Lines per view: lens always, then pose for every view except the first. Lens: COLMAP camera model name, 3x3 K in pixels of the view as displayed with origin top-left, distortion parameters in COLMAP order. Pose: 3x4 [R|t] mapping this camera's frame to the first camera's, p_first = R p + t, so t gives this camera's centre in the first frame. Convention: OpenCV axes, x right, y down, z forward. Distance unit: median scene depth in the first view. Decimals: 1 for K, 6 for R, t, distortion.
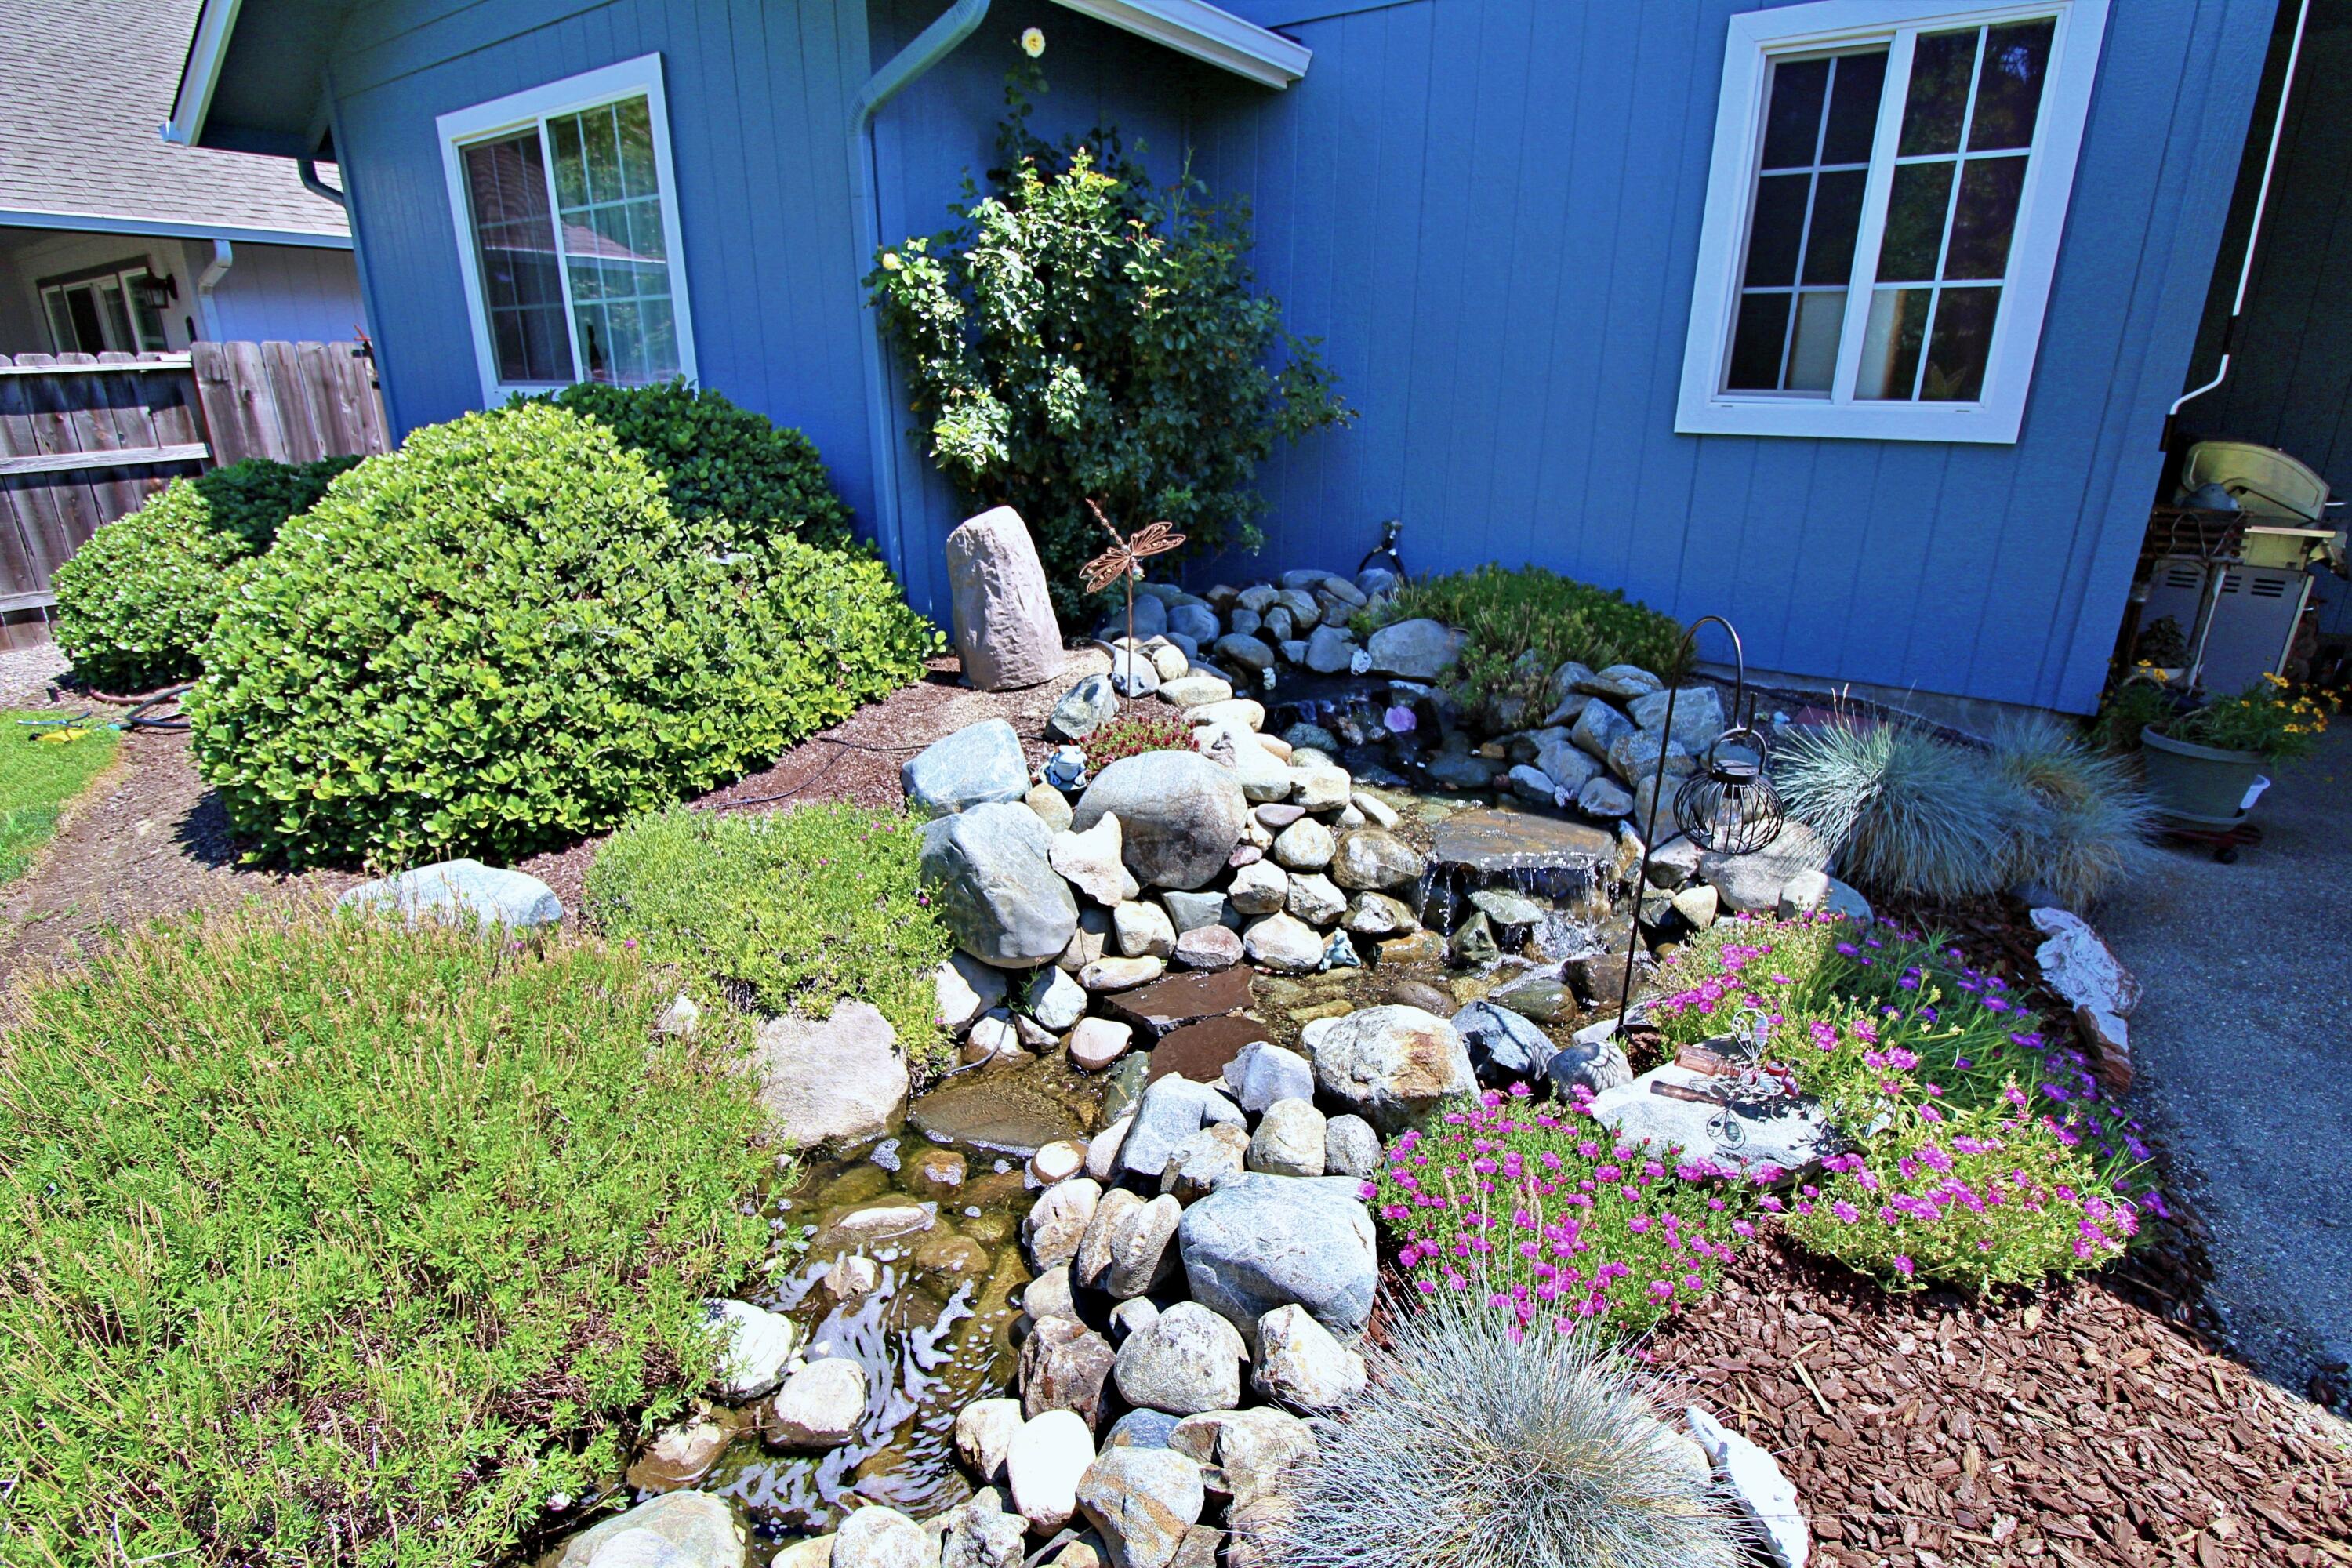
lens RADIAL K [[1094.5, 0, 1187.1], [0, 1094.5, 764.9], [0, 0, 1]] dist [0.003518, -0.014086]
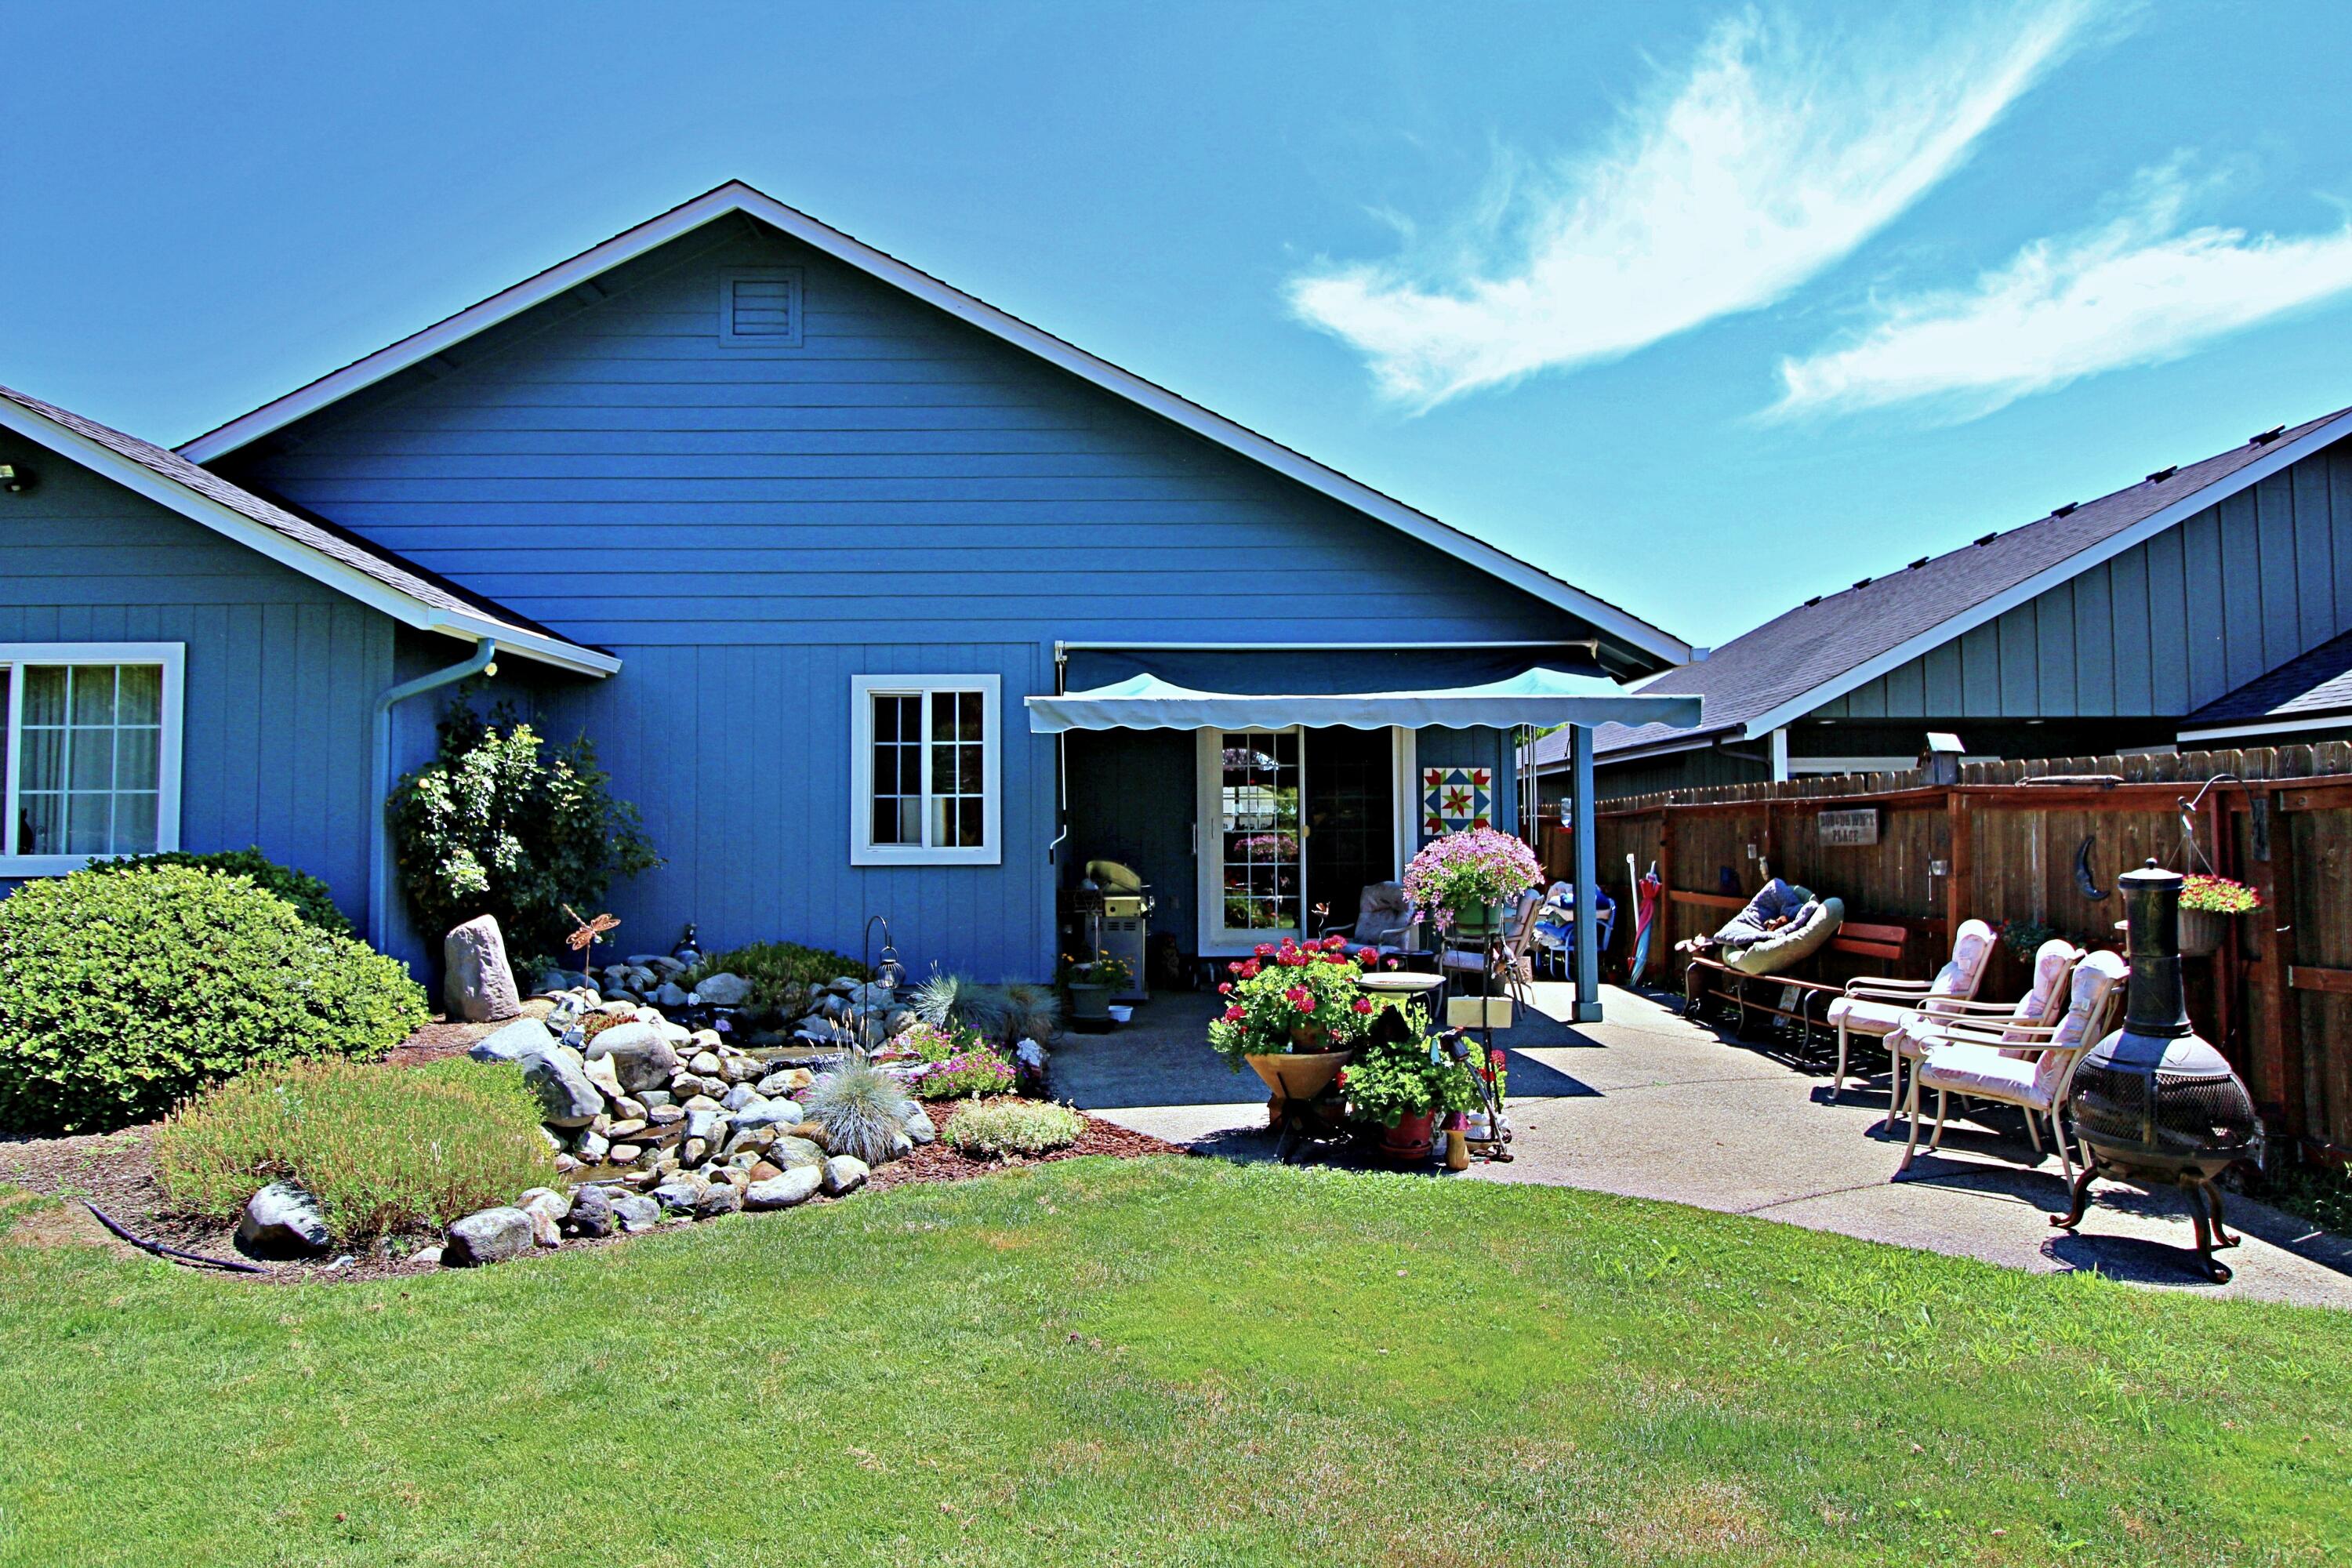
lens RADIAL K [[1309.0, 0, 1185.2], [0, 1309.0, 755.2], [0, 0, 1]] dist [0.000466, -0.001131]
pose [[0.789467, 0.025781, 0.613252, -0.572686], [0.212530, 0.925830, -0.312522, 0.408335], [-0.575824, 0.377060, 0.725433, -1.219468]]
